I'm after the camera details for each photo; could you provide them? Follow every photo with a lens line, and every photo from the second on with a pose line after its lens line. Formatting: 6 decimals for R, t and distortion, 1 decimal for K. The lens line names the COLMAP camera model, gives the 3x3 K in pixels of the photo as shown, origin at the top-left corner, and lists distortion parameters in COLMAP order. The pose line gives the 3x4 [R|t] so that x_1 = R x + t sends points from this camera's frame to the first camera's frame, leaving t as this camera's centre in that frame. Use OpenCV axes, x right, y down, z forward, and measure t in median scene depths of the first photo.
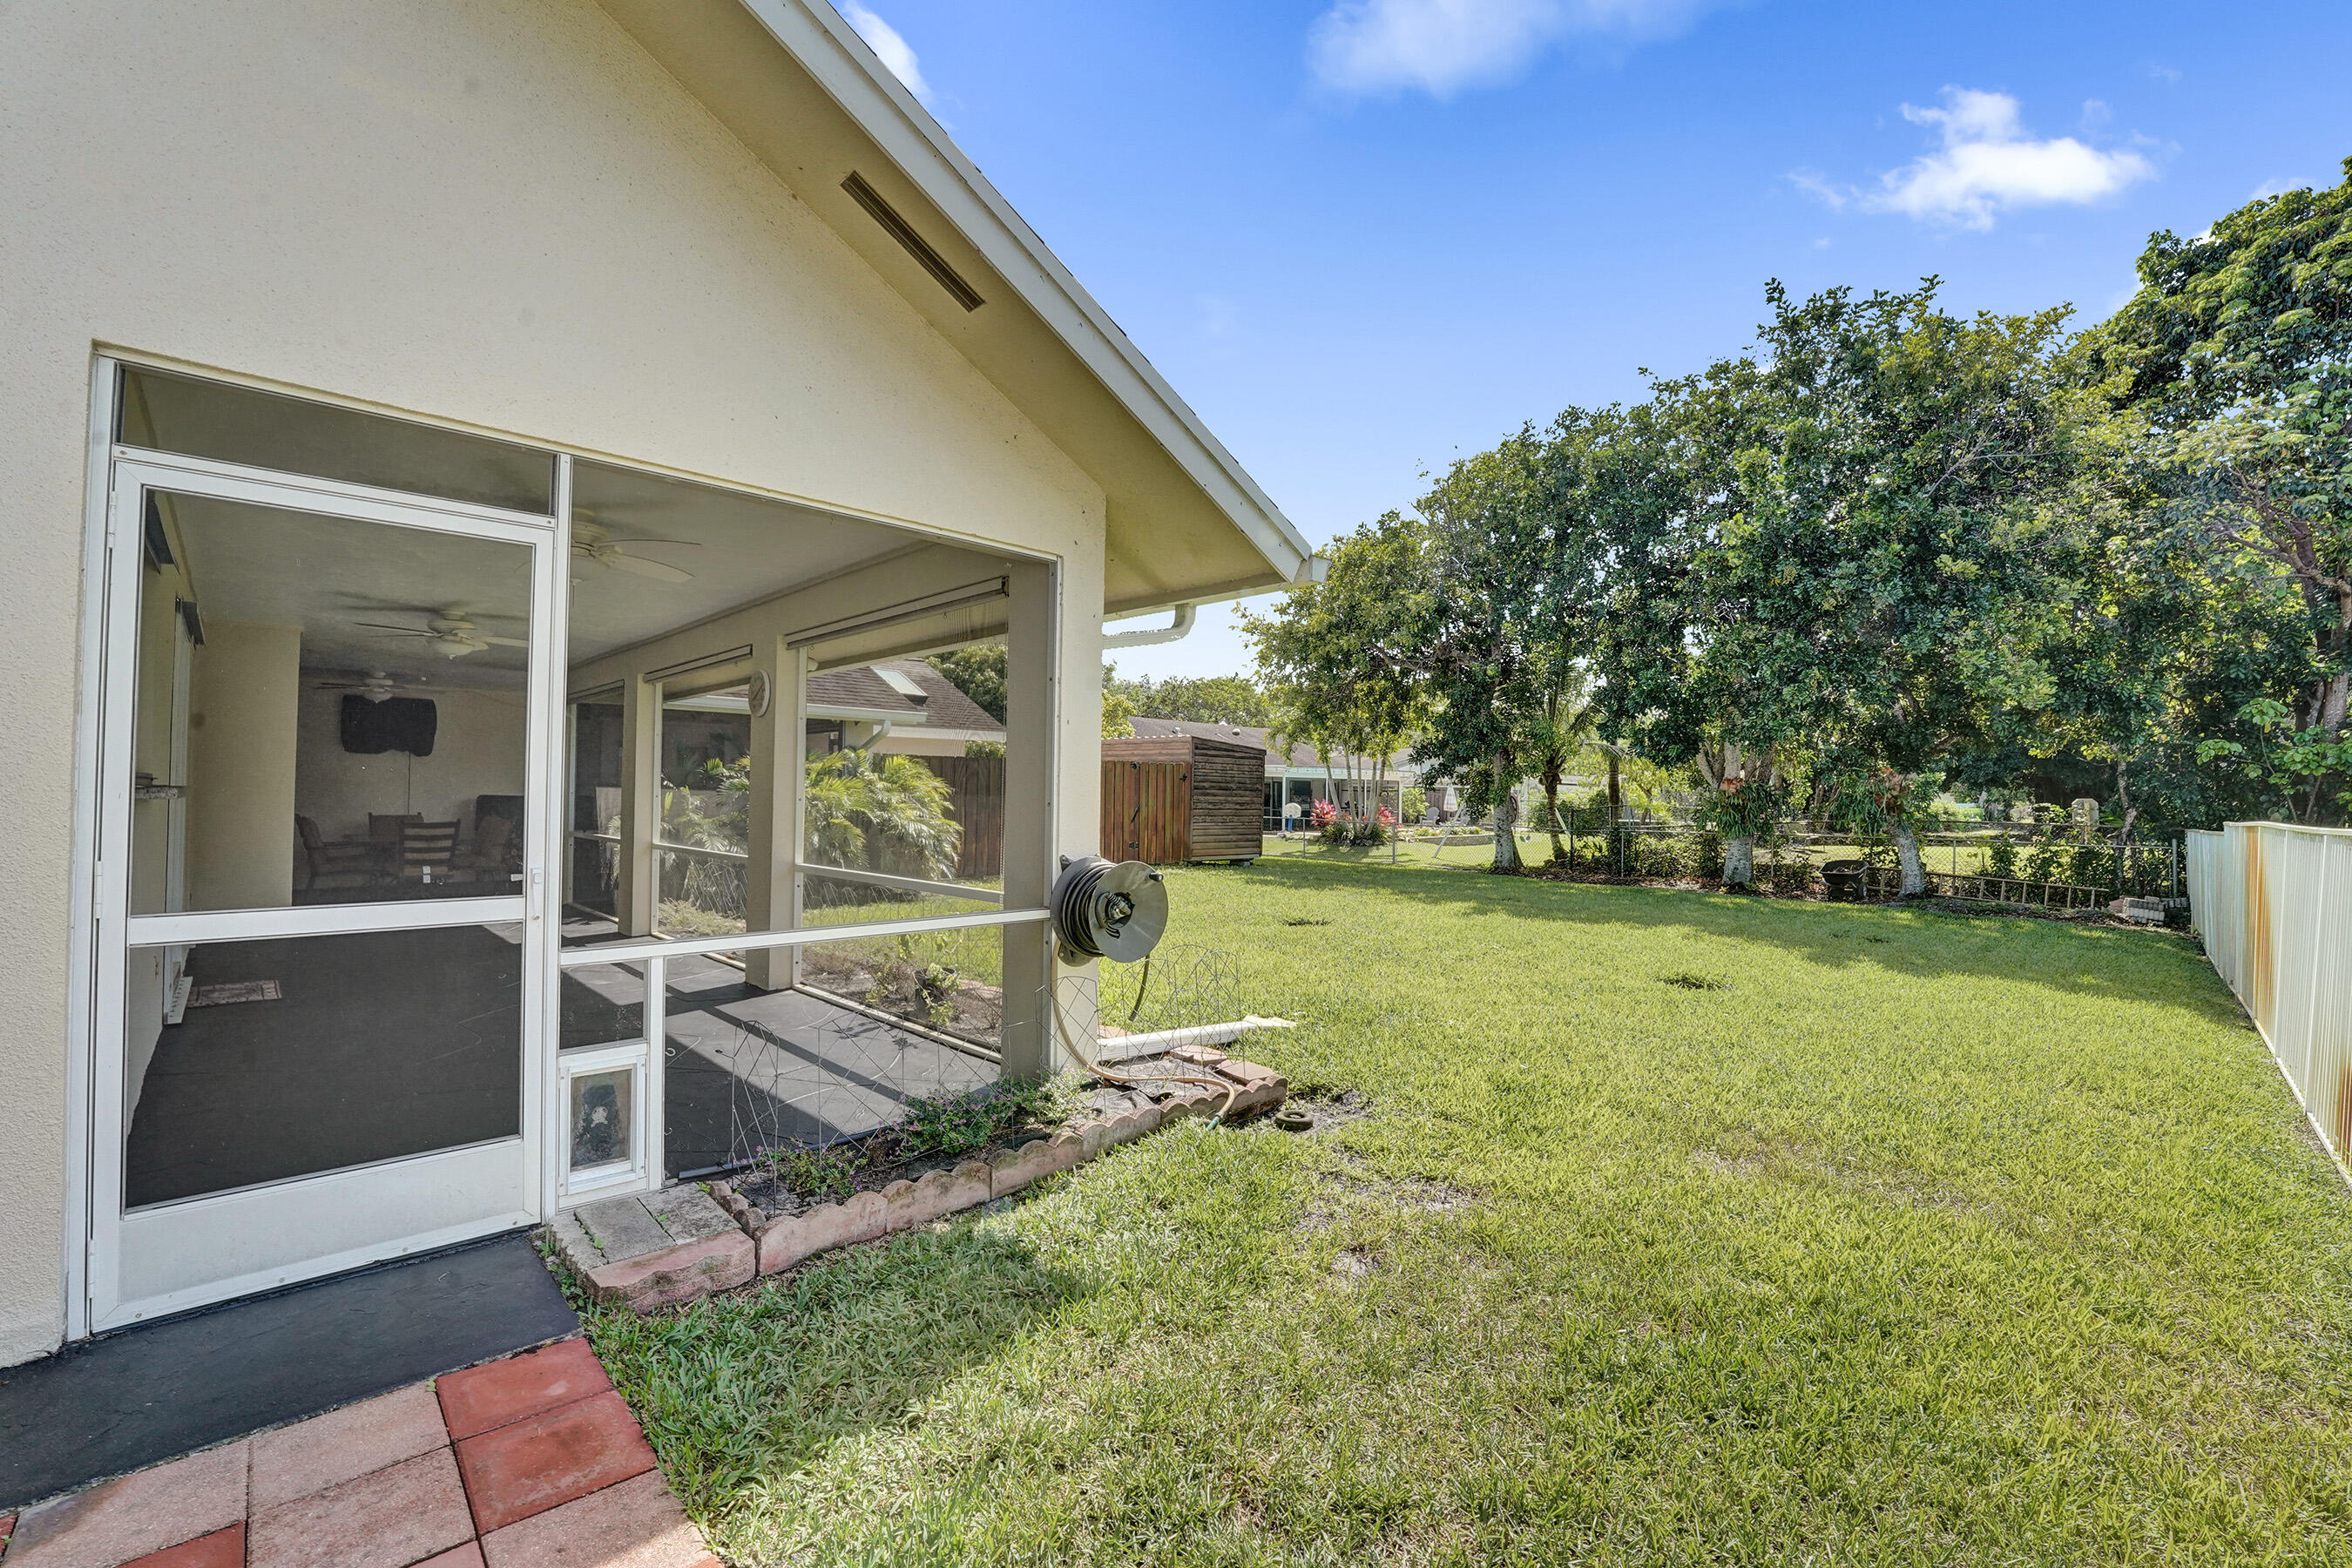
lens RADIAL K [[966.7, 0, 1176.0], [0, 966.7, 784.0], [0, 0, 1]] dist [-0.017873, 0.000065]
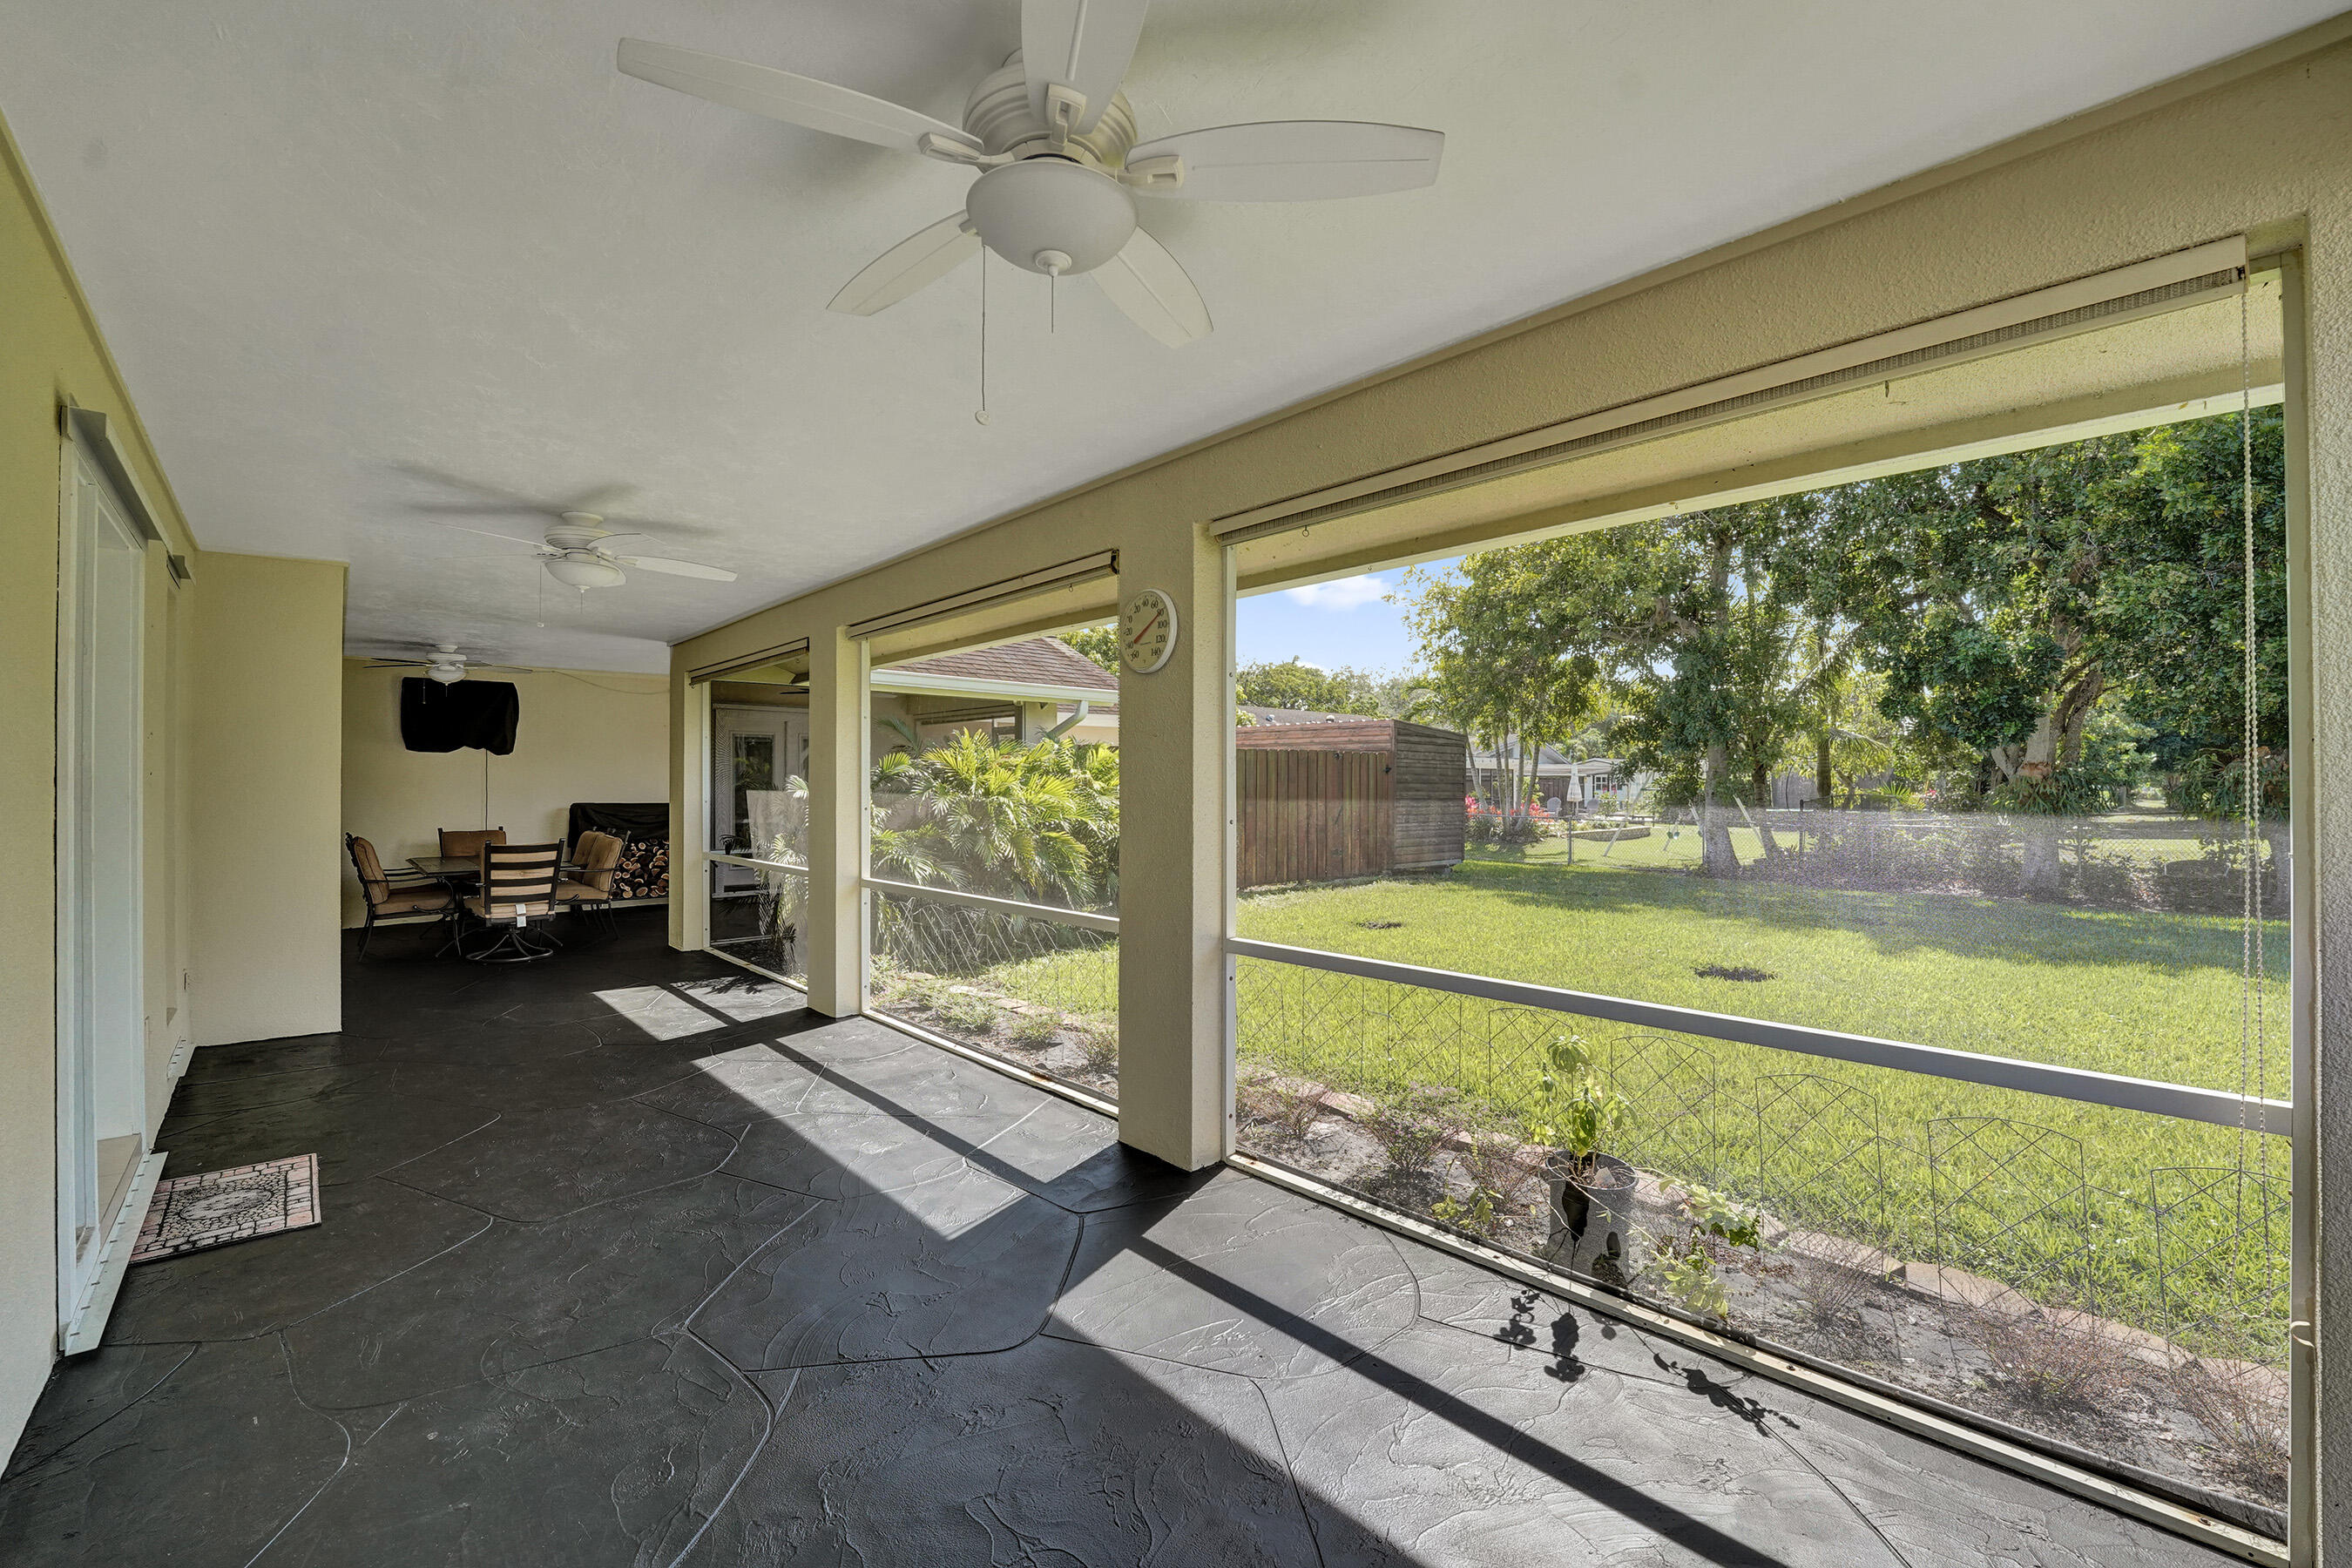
lens RADIAL K [[966.7, 0, 1176.0], [0, 966.7, 784.0], [0, 0, 1]] dist [-0.017873, 0.000065]
pose [[0.999342, -0.012086, -0.034192, -0.229024], [0.012407, 0.999881, 0.009183, -0.006330], [0.034077, -0.009601, 0.999373, 0.253772]]
